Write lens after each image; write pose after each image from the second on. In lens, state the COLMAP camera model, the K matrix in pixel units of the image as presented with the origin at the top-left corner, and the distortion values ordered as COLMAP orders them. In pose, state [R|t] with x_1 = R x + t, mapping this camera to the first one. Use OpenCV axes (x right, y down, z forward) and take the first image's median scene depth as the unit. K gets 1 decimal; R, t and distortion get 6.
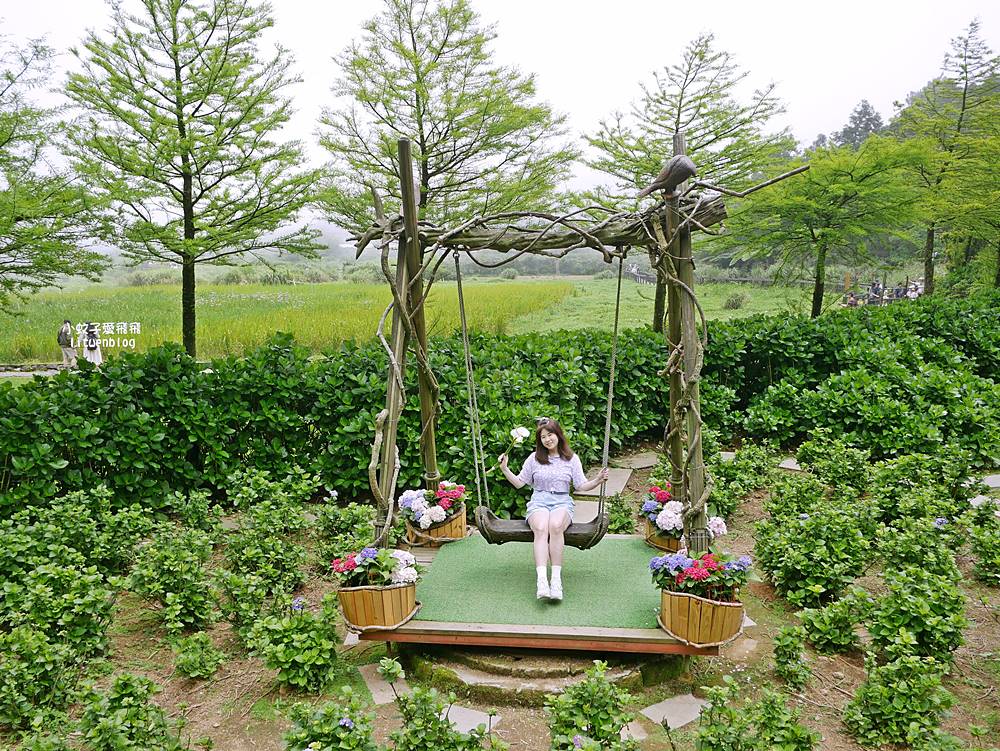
lens RADIAL K [[831.9, 0, 505.0], [0, 831.9, 374.3], [0, 0, 1]] dist [-0.048118, 0.028208]
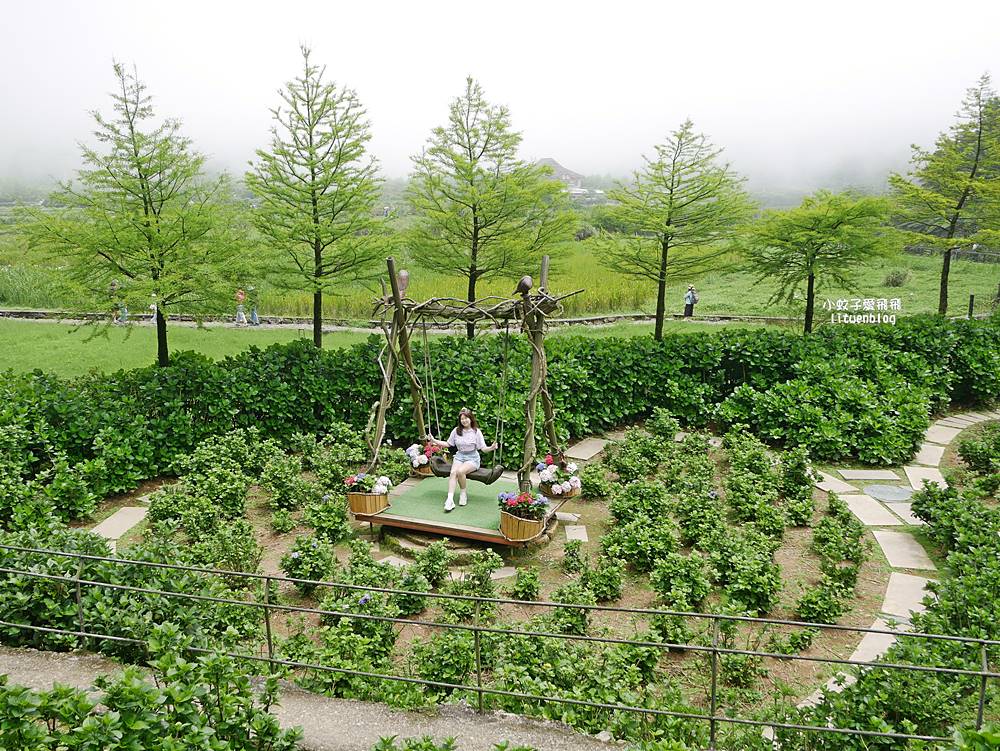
lens RADIAL K [[831.9, 0, 495.1], [0, 831.9, 376.7], [0, 0, 1]] dist [-0.048118, 0.028208]
pose [[0.965431, 0.067013, -0.251896, 0.456898], [-0.049663, 0.995974, 0.074623, -0.131051], [0.255883, -0.059533, 0.964873, -0.580279]]
